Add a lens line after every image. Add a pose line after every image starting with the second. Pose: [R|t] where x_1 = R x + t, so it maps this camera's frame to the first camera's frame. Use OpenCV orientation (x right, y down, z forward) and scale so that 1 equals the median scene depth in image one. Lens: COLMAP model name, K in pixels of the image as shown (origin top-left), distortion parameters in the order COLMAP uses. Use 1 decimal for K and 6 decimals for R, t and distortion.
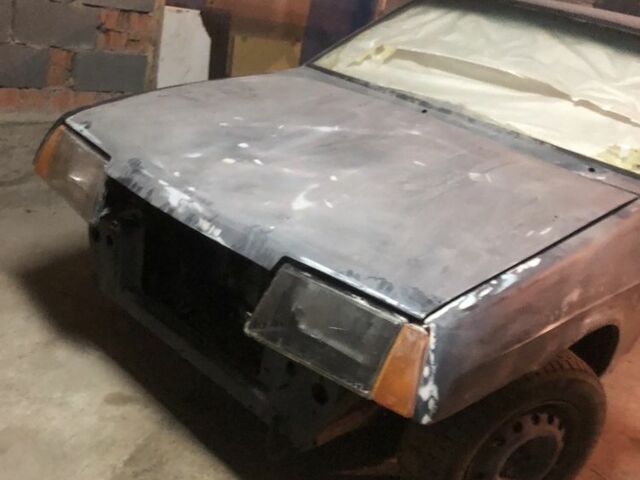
lens RADIAL K [[631.2, 0, 320.0], [0, 631.2, 240.0], [0, 0, 1]] dist [0.016239, -0.080898]
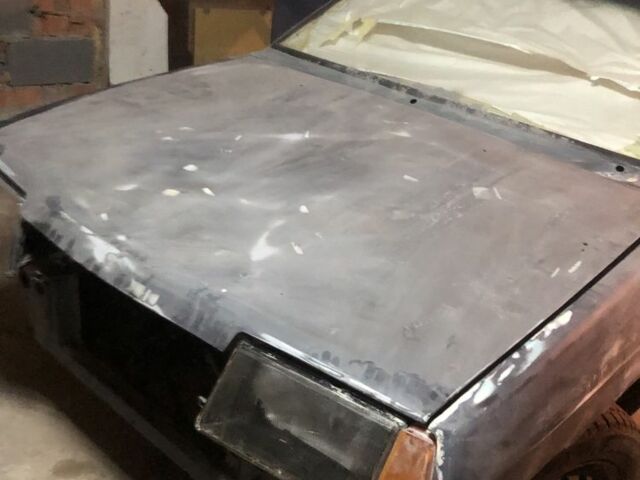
lens RADIAL K [[631.2, 0, 320.0], [0, 631.2, 240.0], [0, 0, 1]] dist [0.016239, -0.080898]
pose [[0.998378, -0.056598, 0.006250, 0.034484], [0.056037, 0.996066, 0.068653, -0.110813], [-0.010111, -0.068192, 0.997621, 0.203823]]
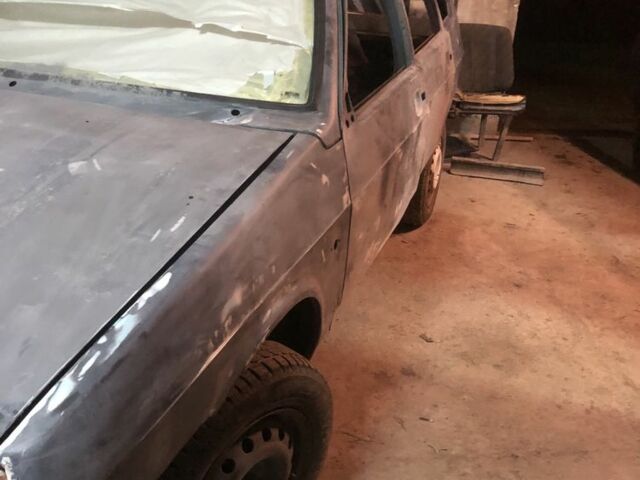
lens RADIAL K [[625.7, 0, 284.1], [0, 625.7, 249.9], [0, 0, 1]] dist [0.020601, -0.086093]
pose [[0.903984, -0.310410, 0.294038, 0.228664], [0.275662, 0.948814, 0.154154, -0.058754], [-0.326838, -0.058298, 0.943281, 0.256536]]
